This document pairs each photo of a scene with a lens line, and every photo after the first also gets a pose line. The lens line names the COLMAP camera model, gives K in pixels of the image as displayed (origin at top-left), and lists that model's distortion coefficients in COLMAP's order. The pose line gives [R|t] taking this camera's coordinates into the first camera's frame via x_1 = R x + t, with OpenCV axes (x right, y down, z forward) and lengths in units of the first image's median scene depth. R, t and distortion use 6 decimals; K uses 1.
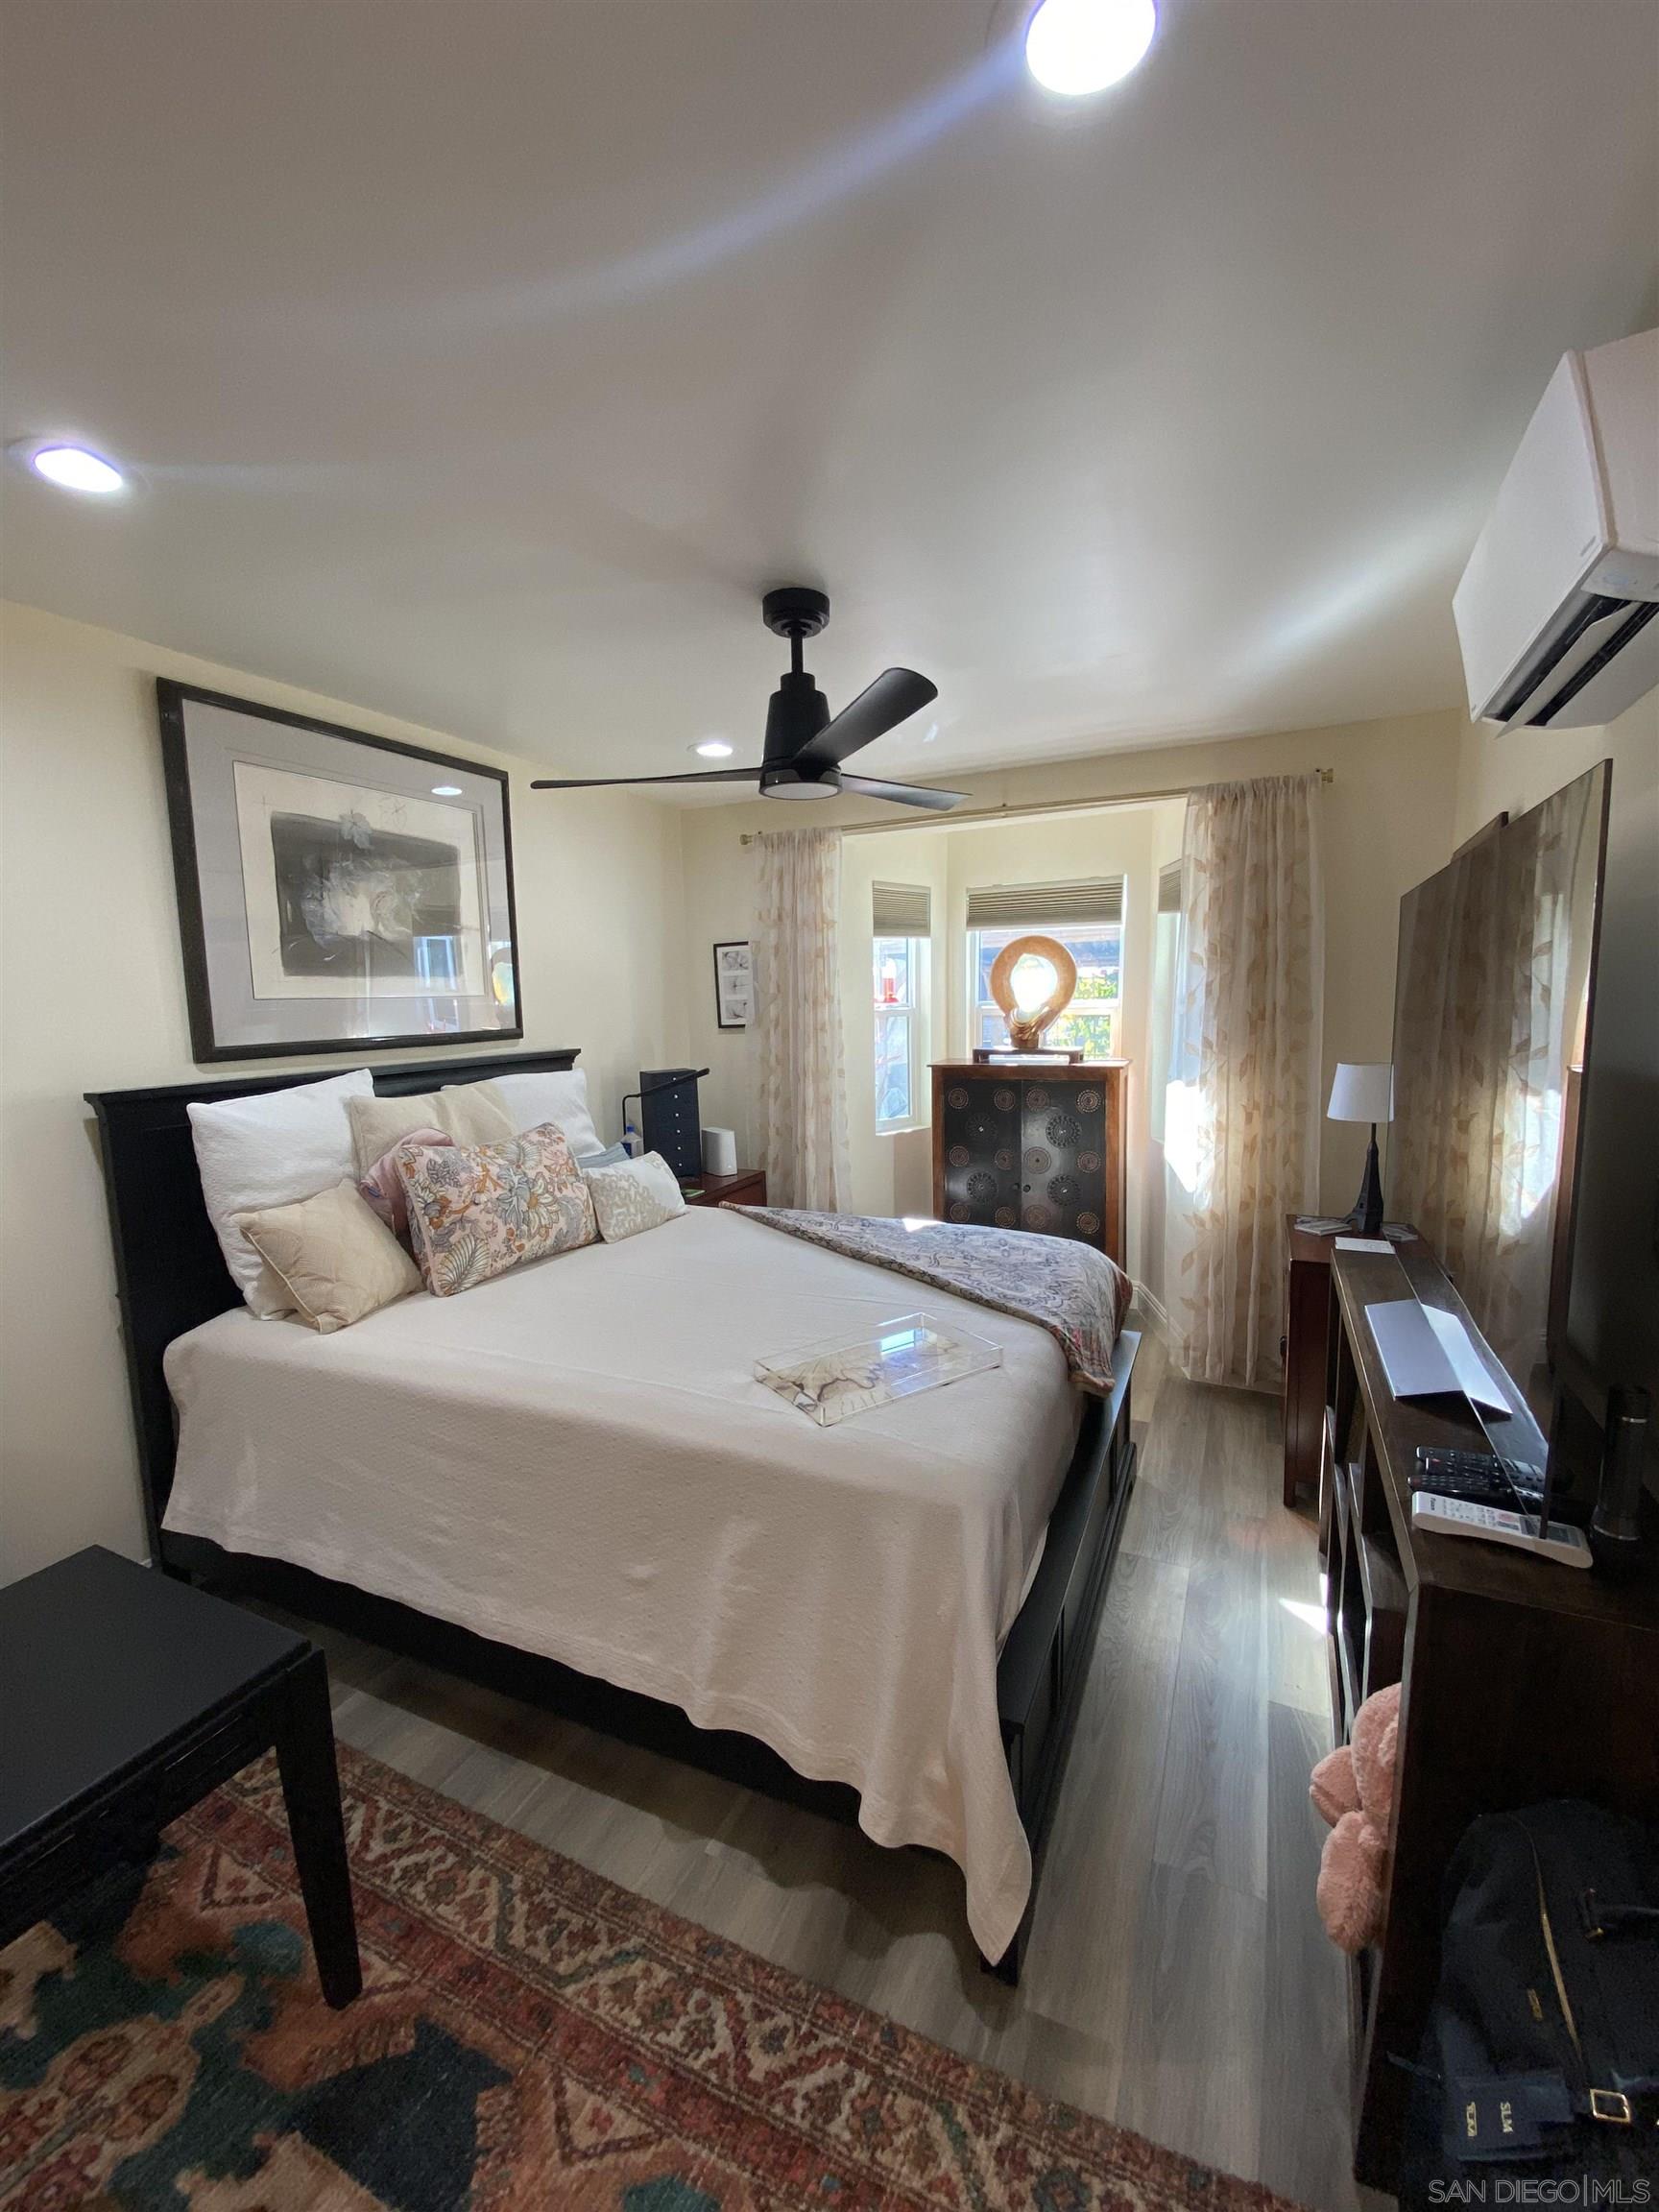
lens RADIAL K [[890.4, 0, 840.2], [0, 890.4, 1103.7], [0, 0, 1]] dist [0.000469, -0.011264]
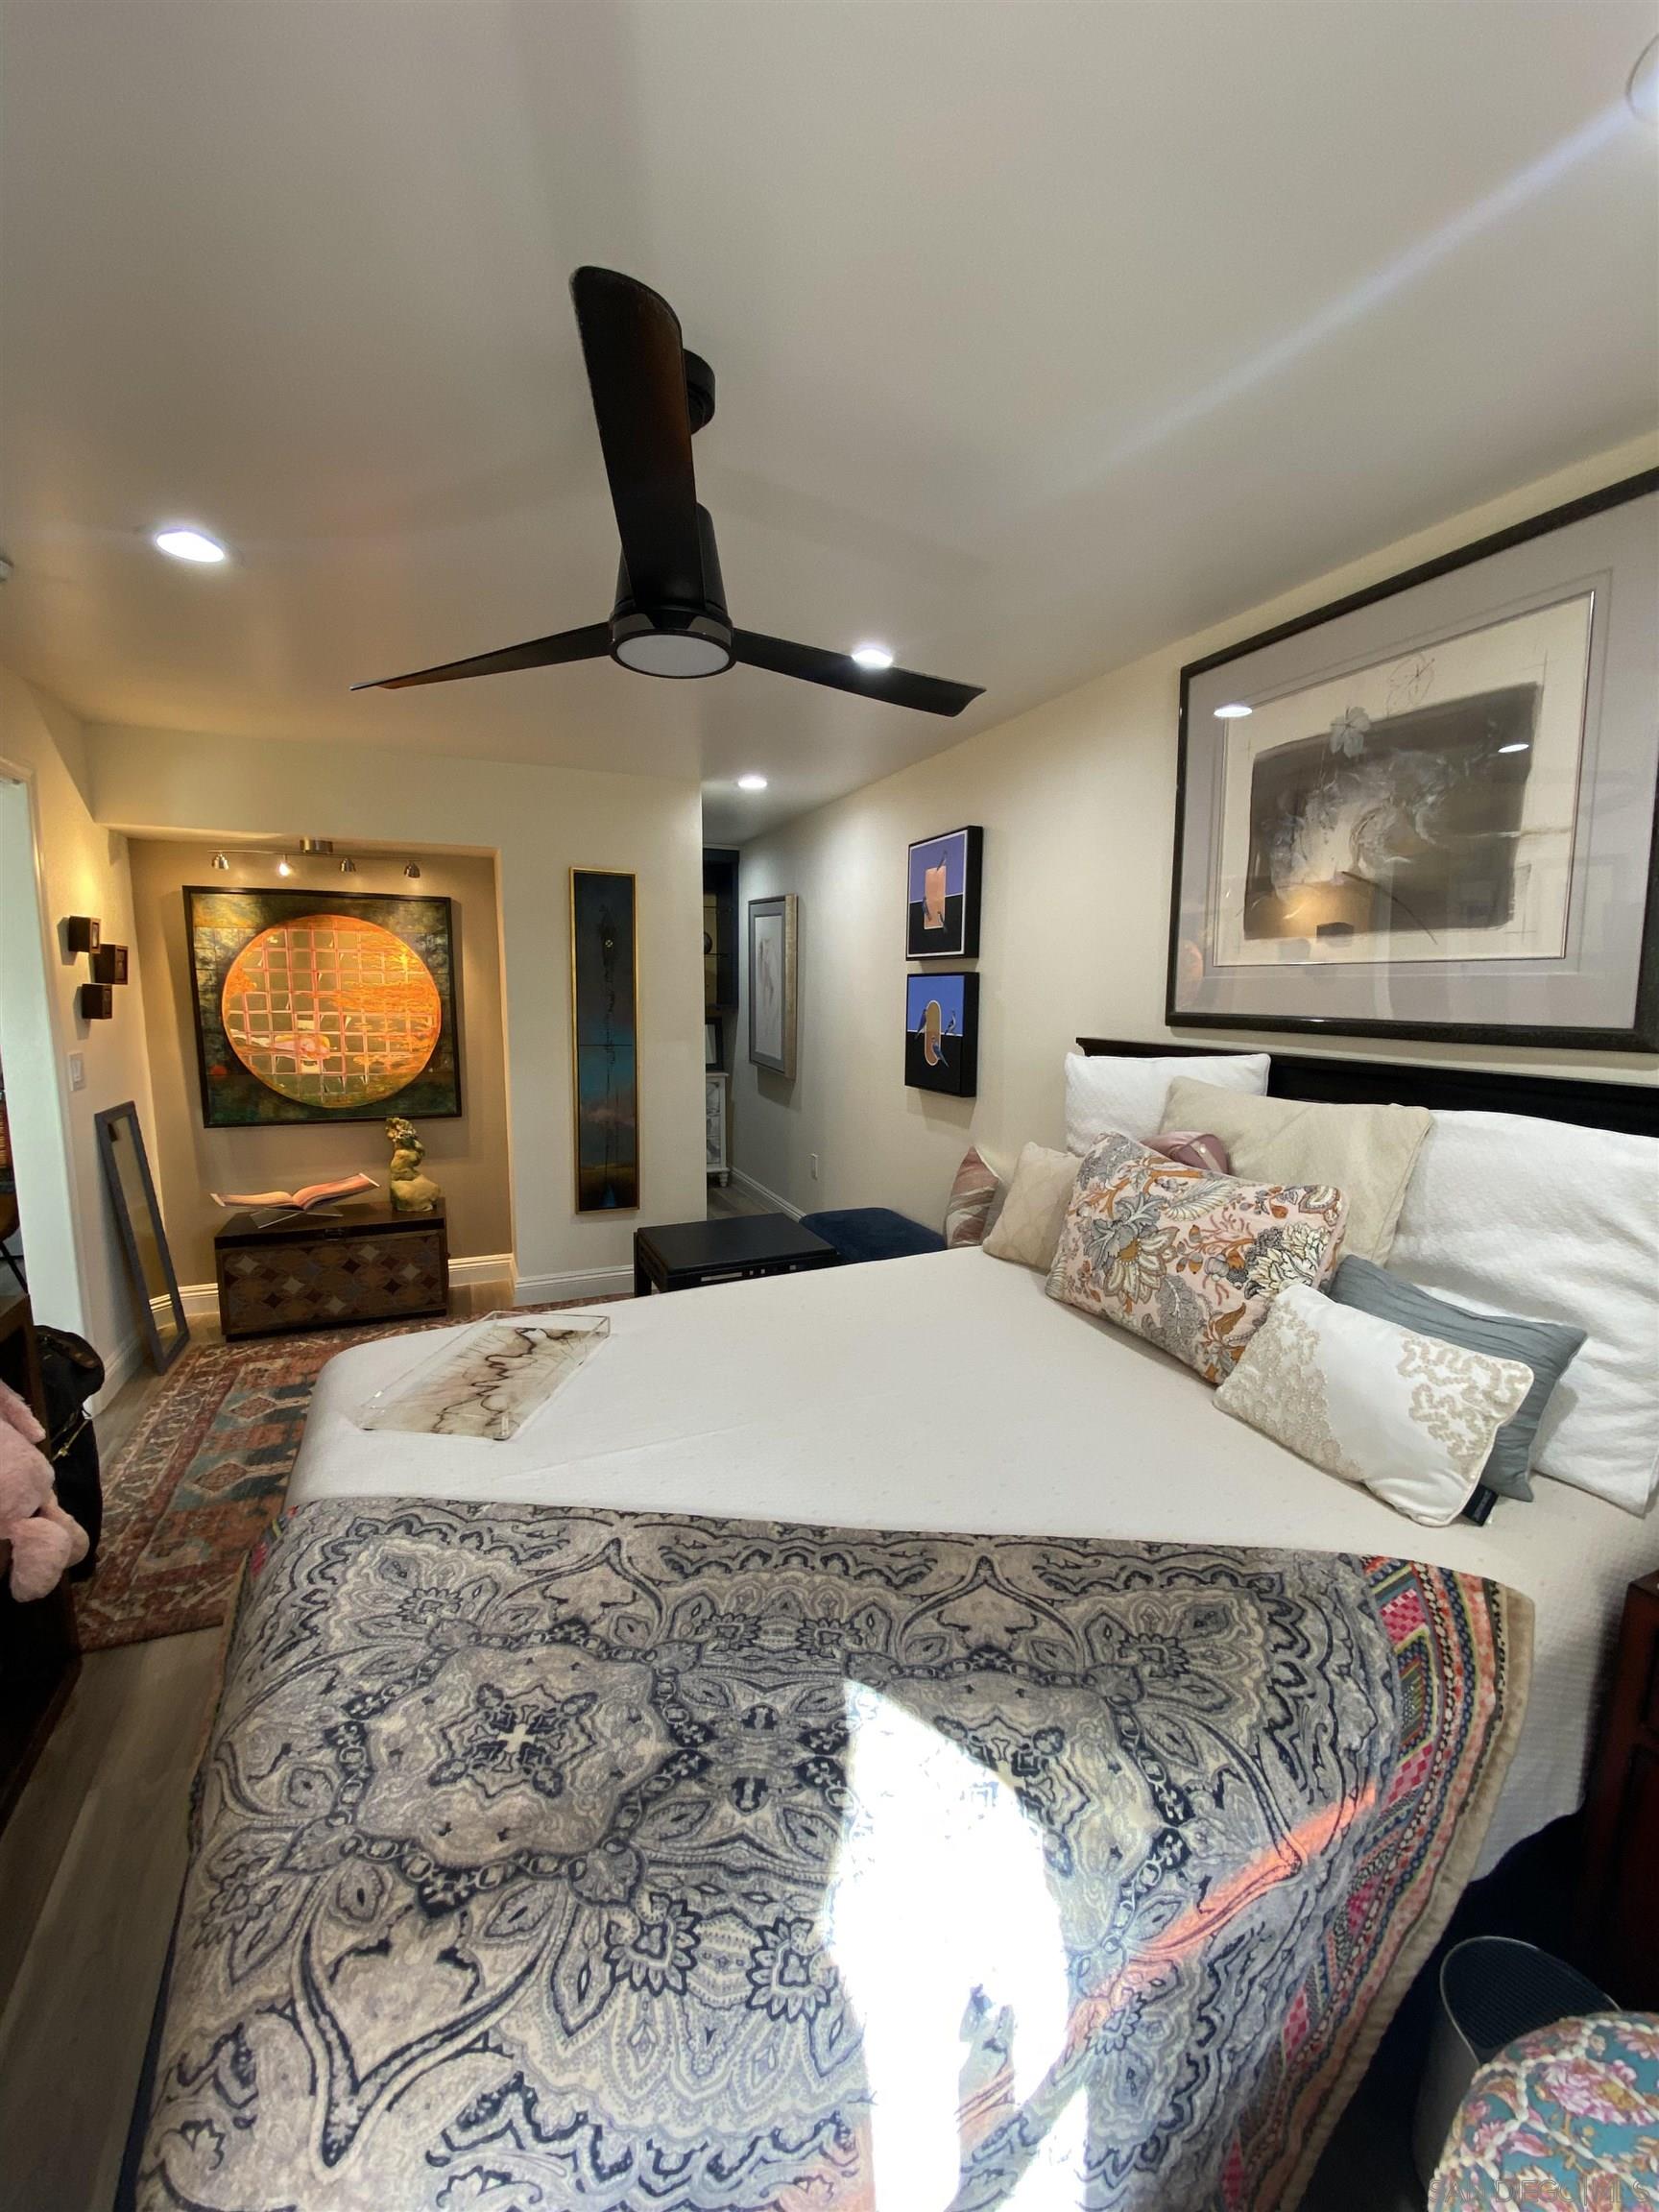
lens RADIAL K [[890.4, 0, 844.6], [0, 890.4, 1104.9], [0, 0, 1]] dist [0.000469, -0.011264]
pose [[-0.665232, 0.121614, -0.736665, 0.321870], [-0.074463, 0.970920, 0.227529, -0.152376], [0.742914, 0.206214, -0.636832, 1.270335]]
